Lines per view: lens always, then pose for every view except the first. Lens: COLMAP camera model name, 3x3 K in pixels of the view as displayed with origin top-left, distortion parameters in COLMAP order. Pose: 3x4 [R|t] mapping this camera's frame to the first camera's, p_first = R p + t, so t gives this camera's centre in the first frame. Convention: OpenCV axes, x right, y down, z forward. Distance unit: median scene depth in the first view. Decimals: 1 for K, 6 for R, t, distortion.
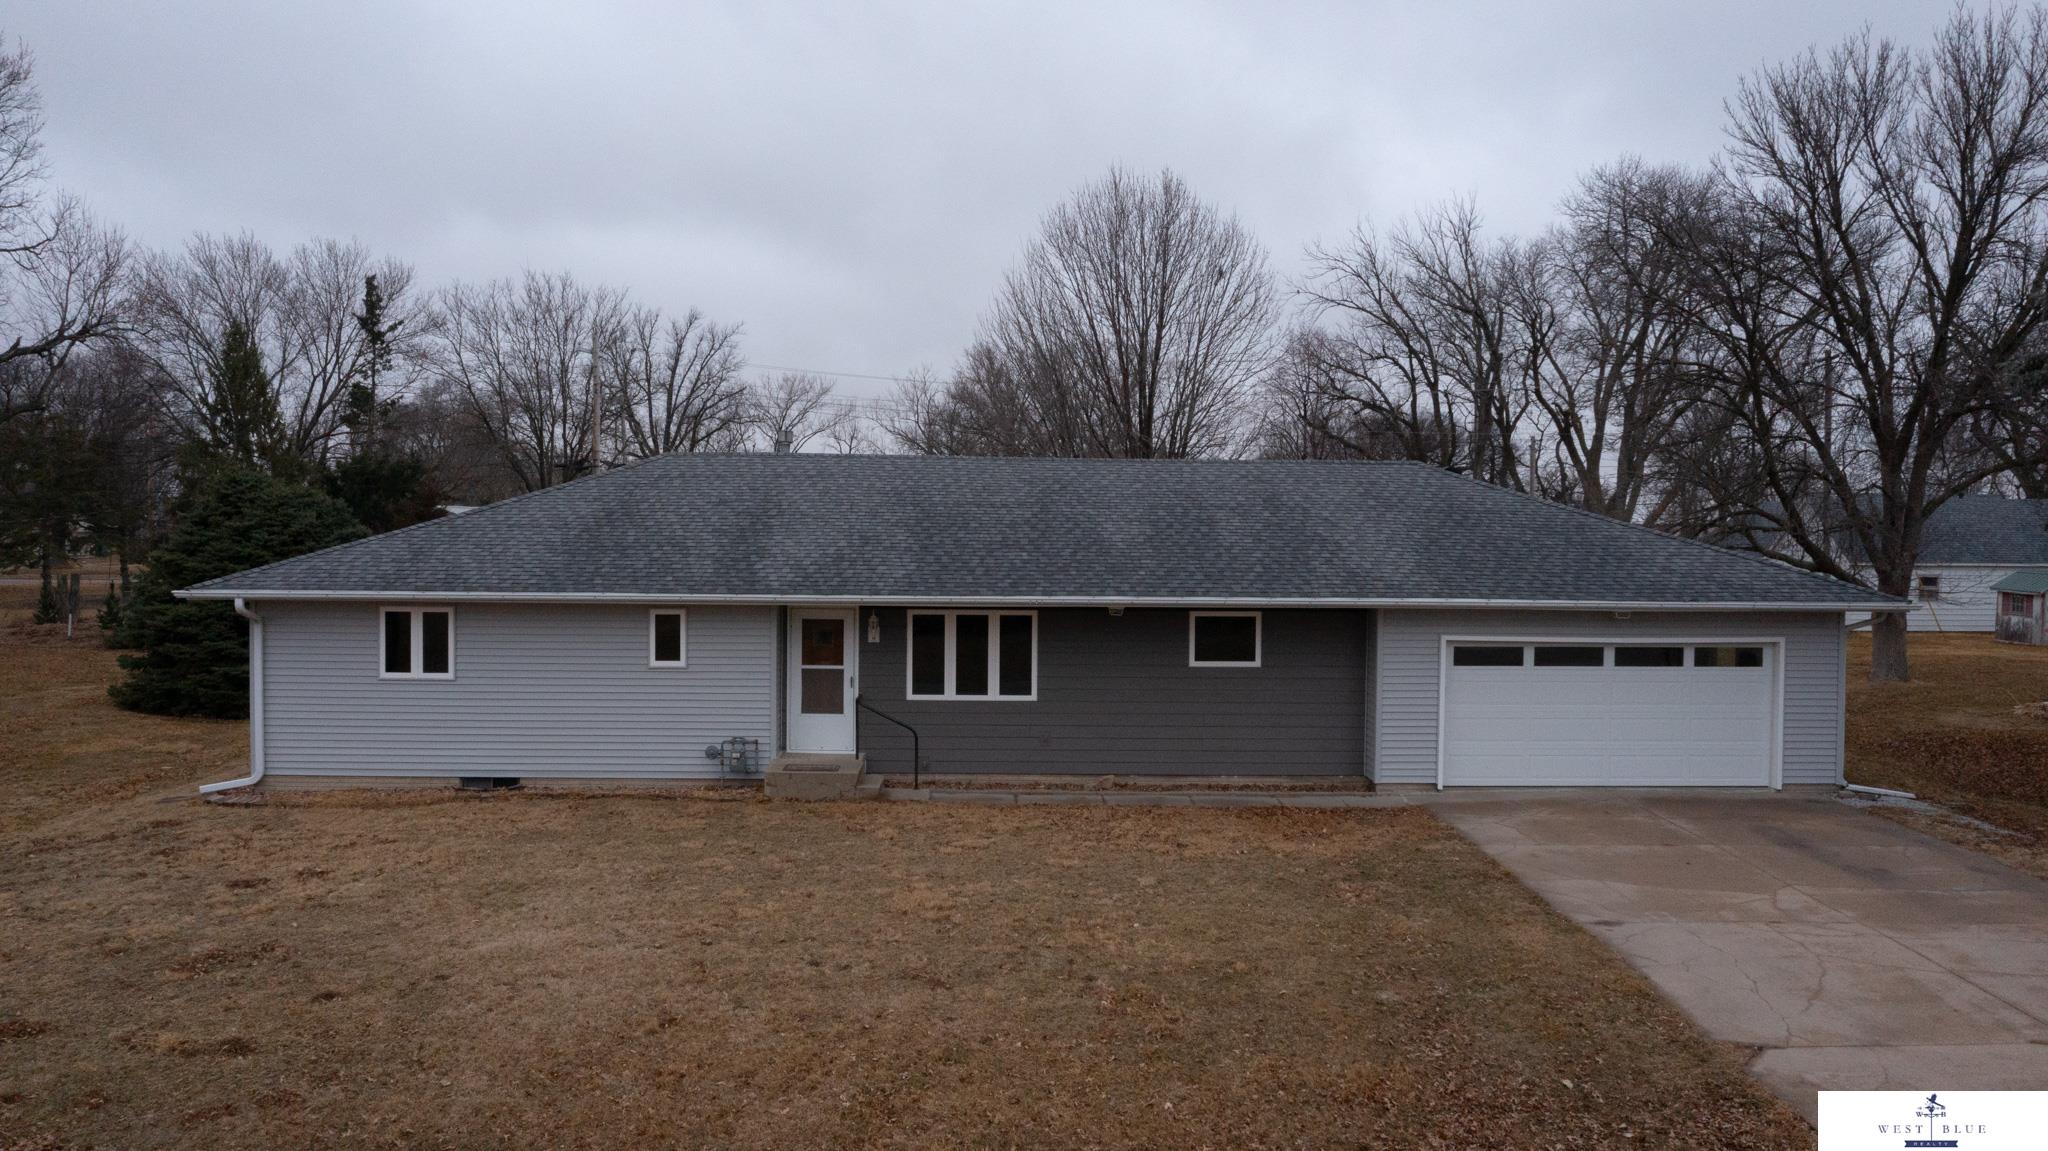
lens RADIAL K [[1609.5, 0, 1024.0], [0, 1609.5, 575.5], [0, 0, 1]] dist [-0.022316, 0.002547]
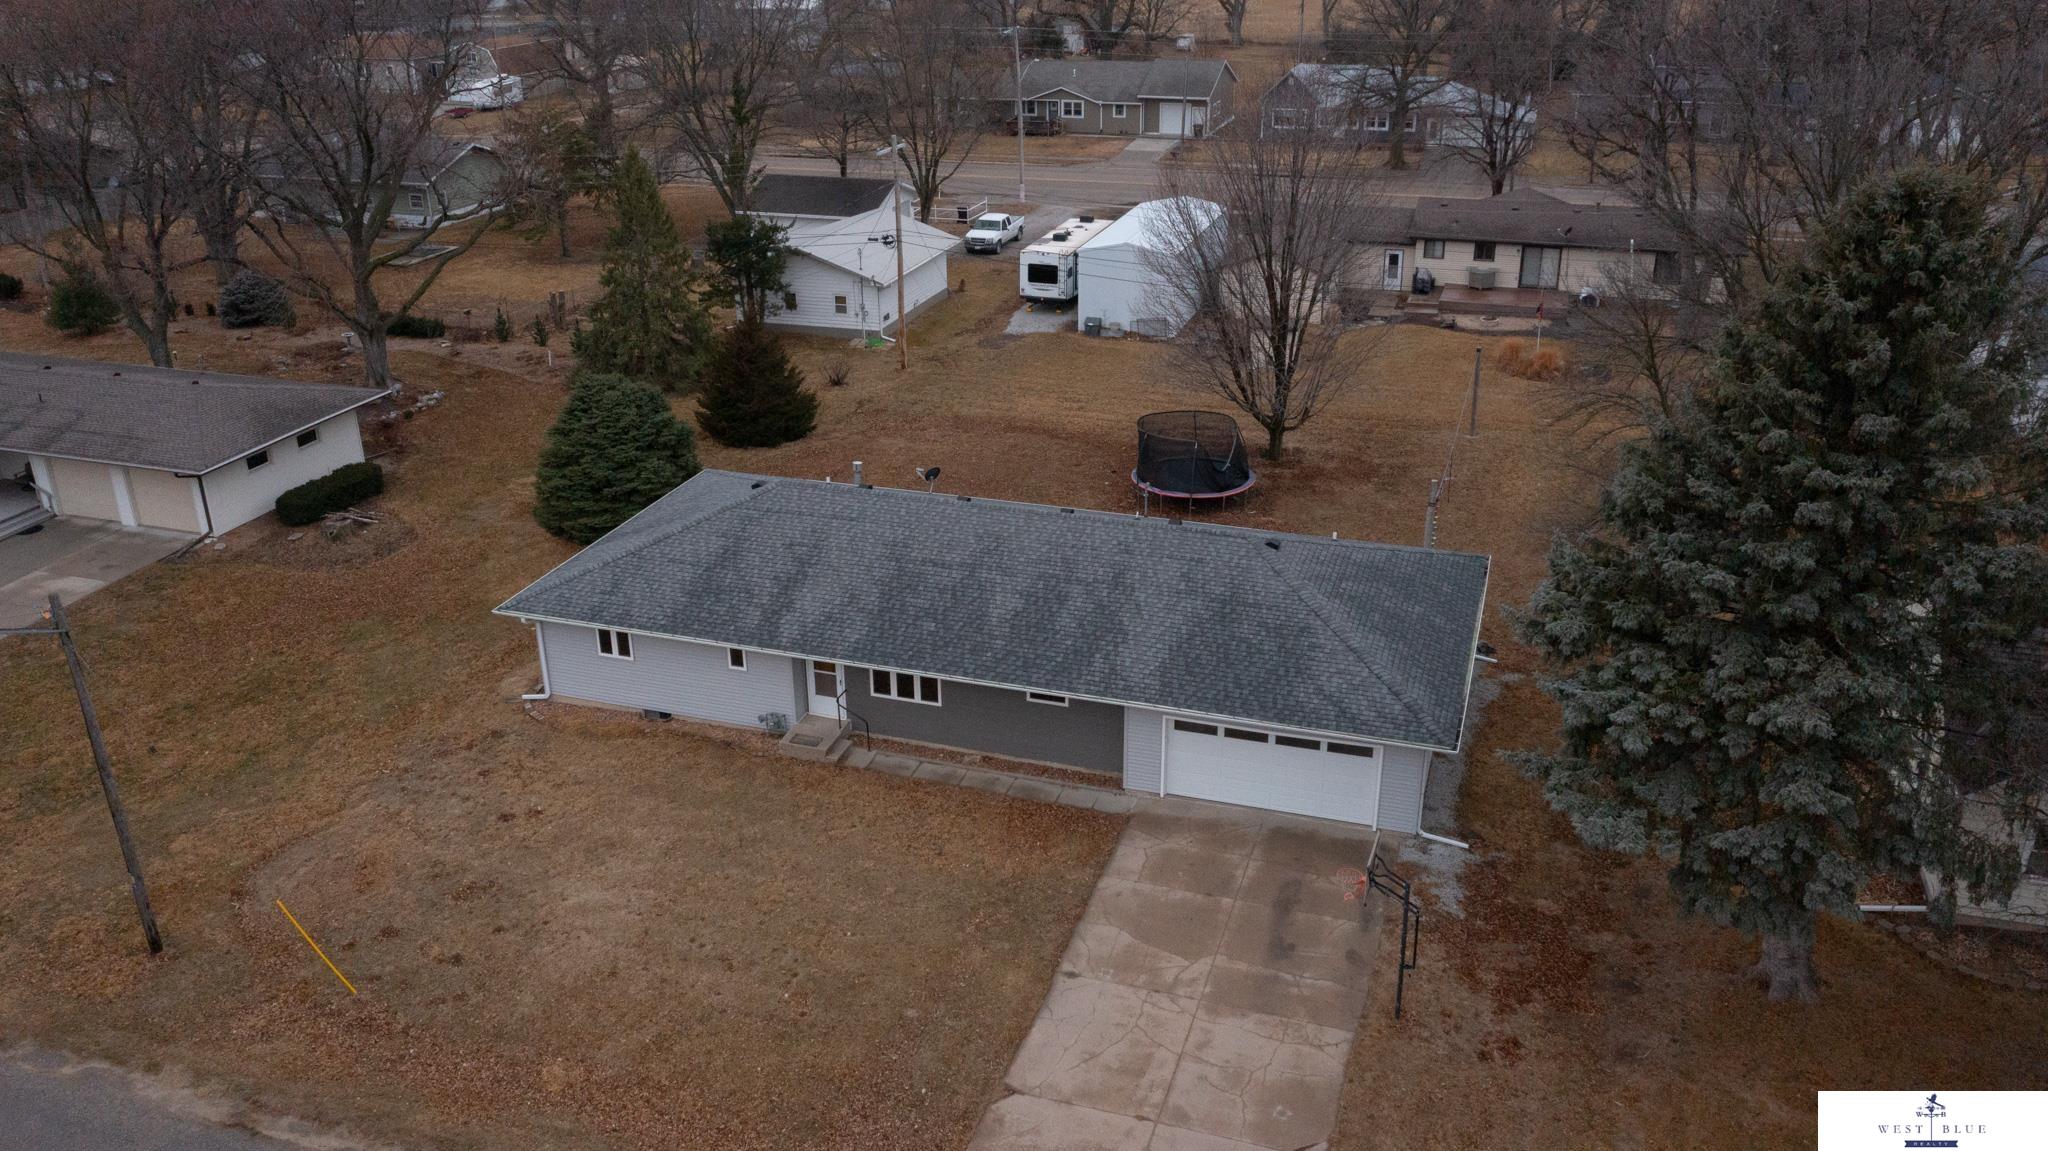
lens RADIAL K [[1602.0, 0, 1024.0], [0, 1602.0, 575.5], [0, 0, 1]] dist [-0.023707, 0.000422]
pose [[0.941332, 0.118322, -0.316061, 0.612357], [0.006462, 0.930034, 0.367416, -0.675749], [0.337421, -0.347903, 0.874706, -0.399842]]
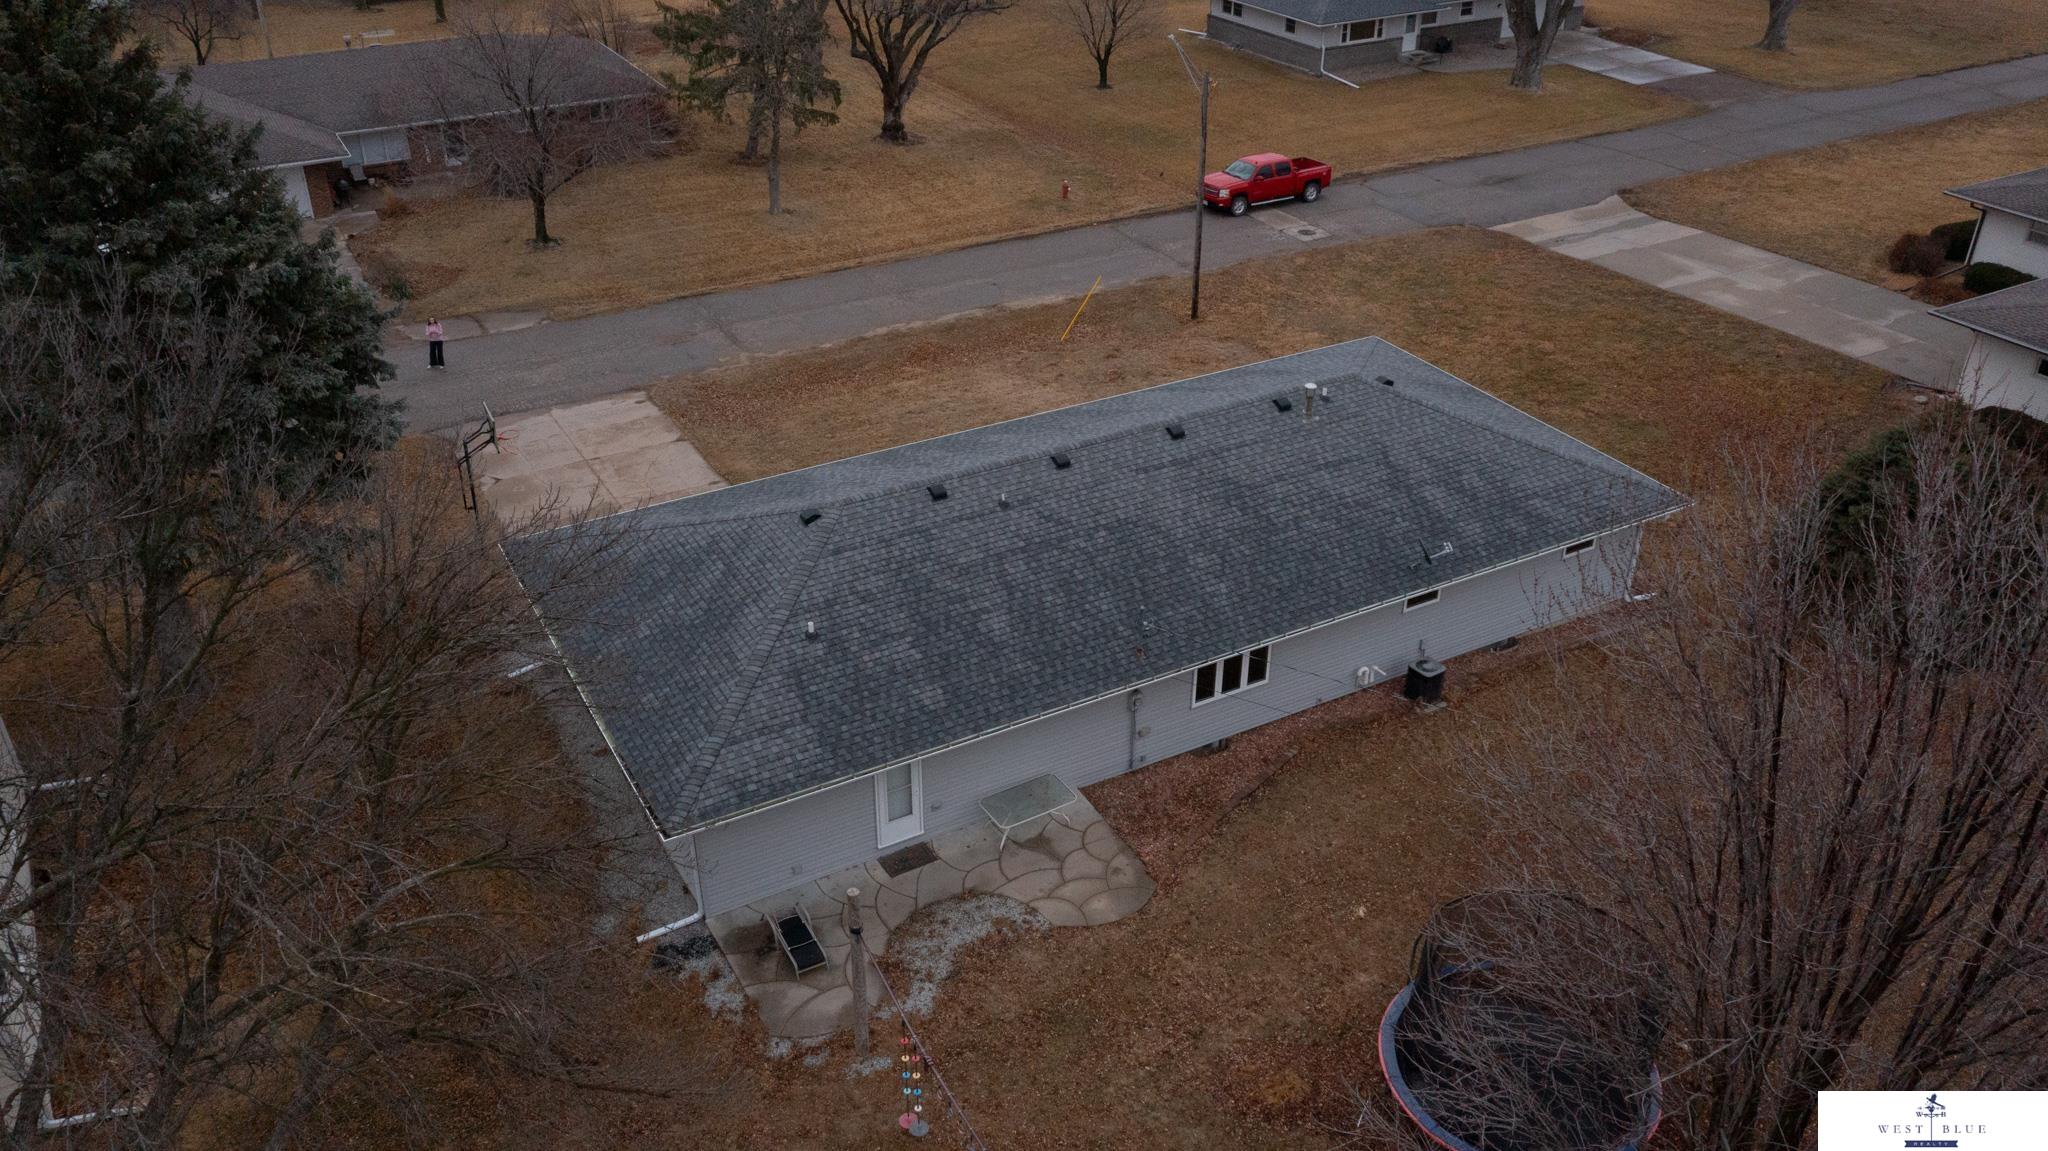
lens RADIAL K [[1613.0, 0, 1024.0], [0, 1613.0, 575.5], [0, 0, 1]] dist [-0.020235, 0.006412]
pose [[-0.885097, 0.229165, -0.405077, 0.723352], [-0.023072, 0.847696, 0.529980, -0.763876], [0.464835, 0.478430, -0.745005, 2.325219]]
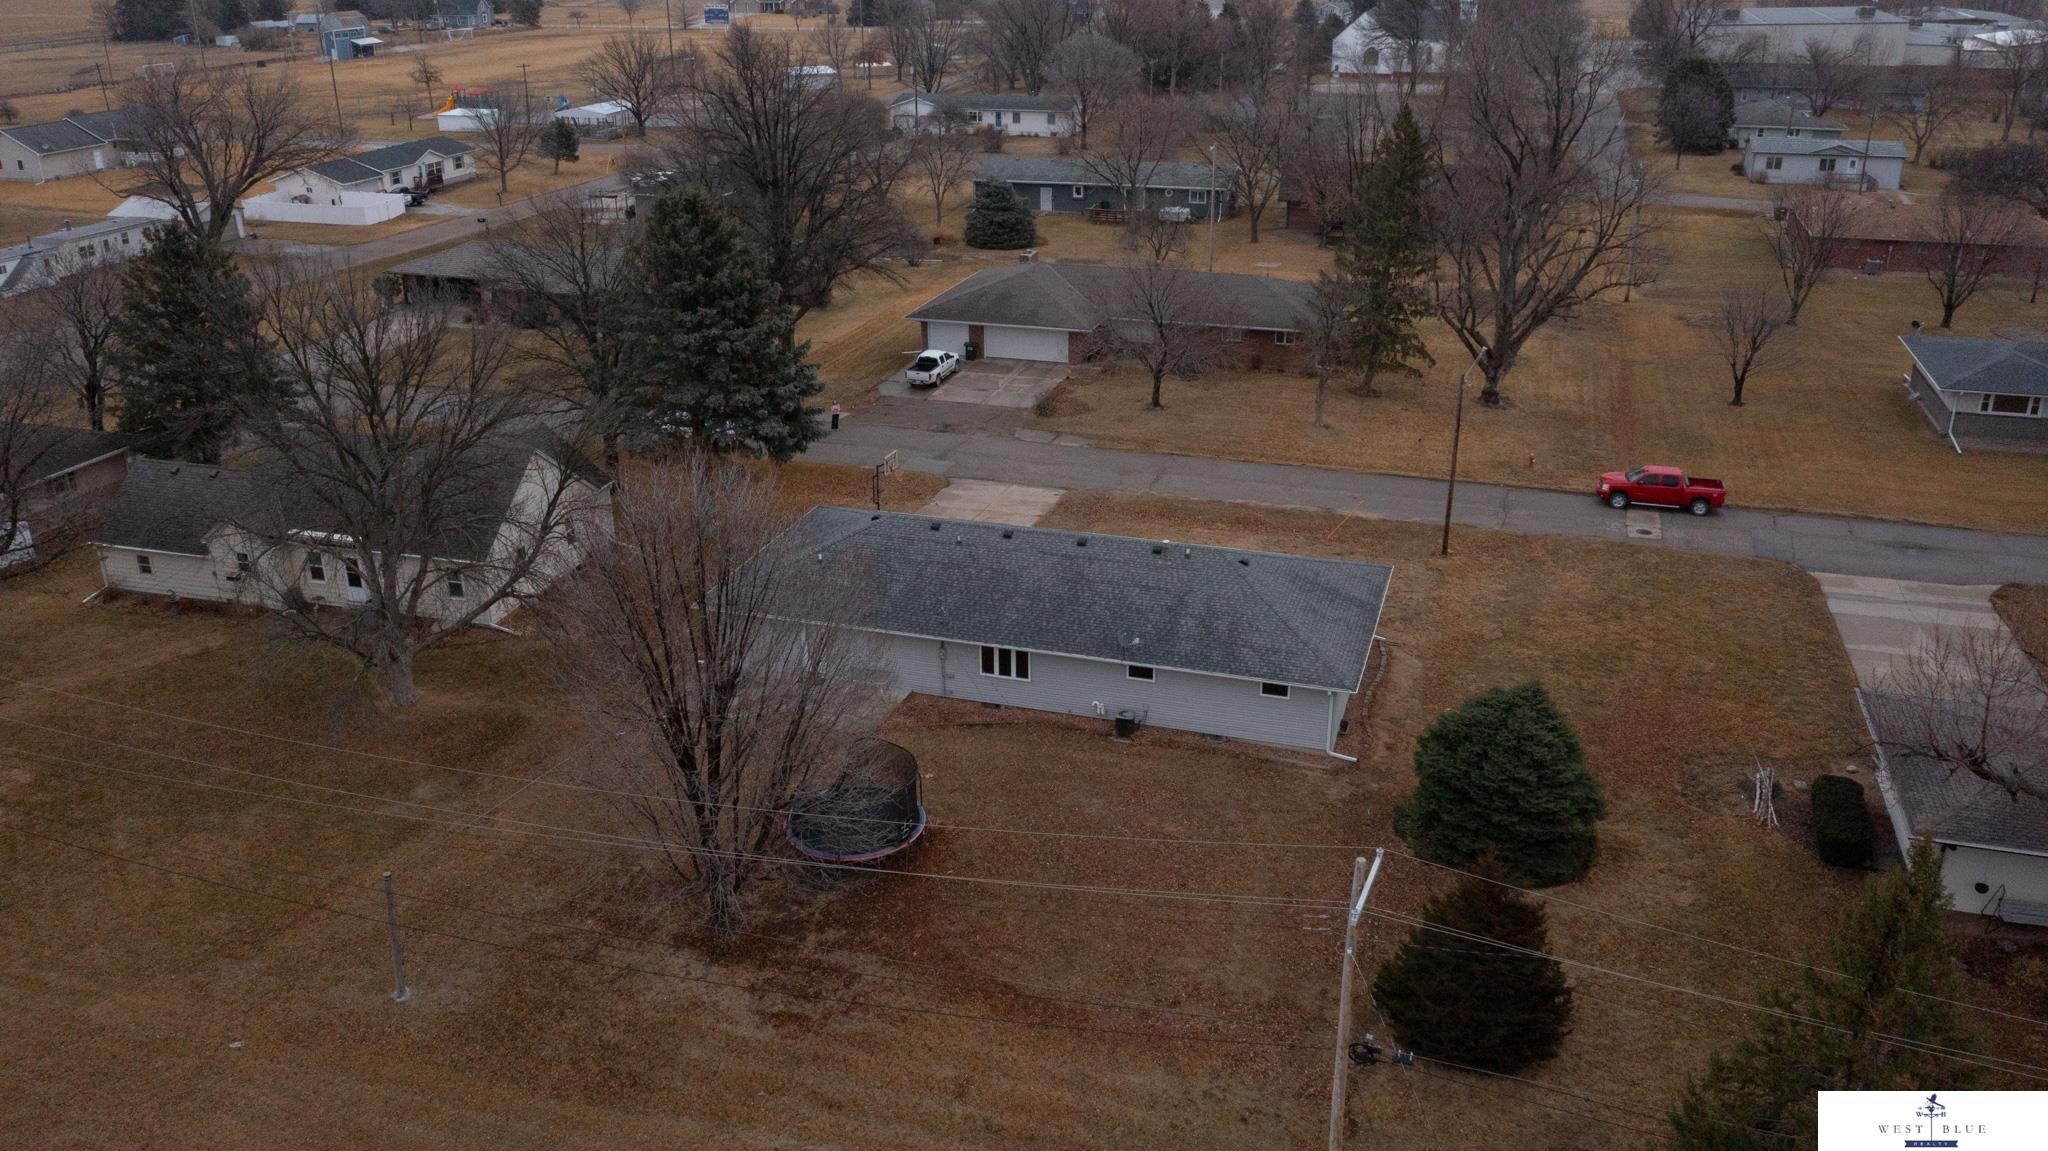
lens RADIAL K [[1613.0, 0, 1024.0], [0, 1613.0, 575.5], [0, 0, 1]] dist [-0.020235, 0.006412]
pose [[-0.945201, -0.126877, 0.300829, -0.727901], [0.010233, 0.909438, 0.415713, -1.098299], [-0.326330, 0.396010, -0.858303, 3.449239]]
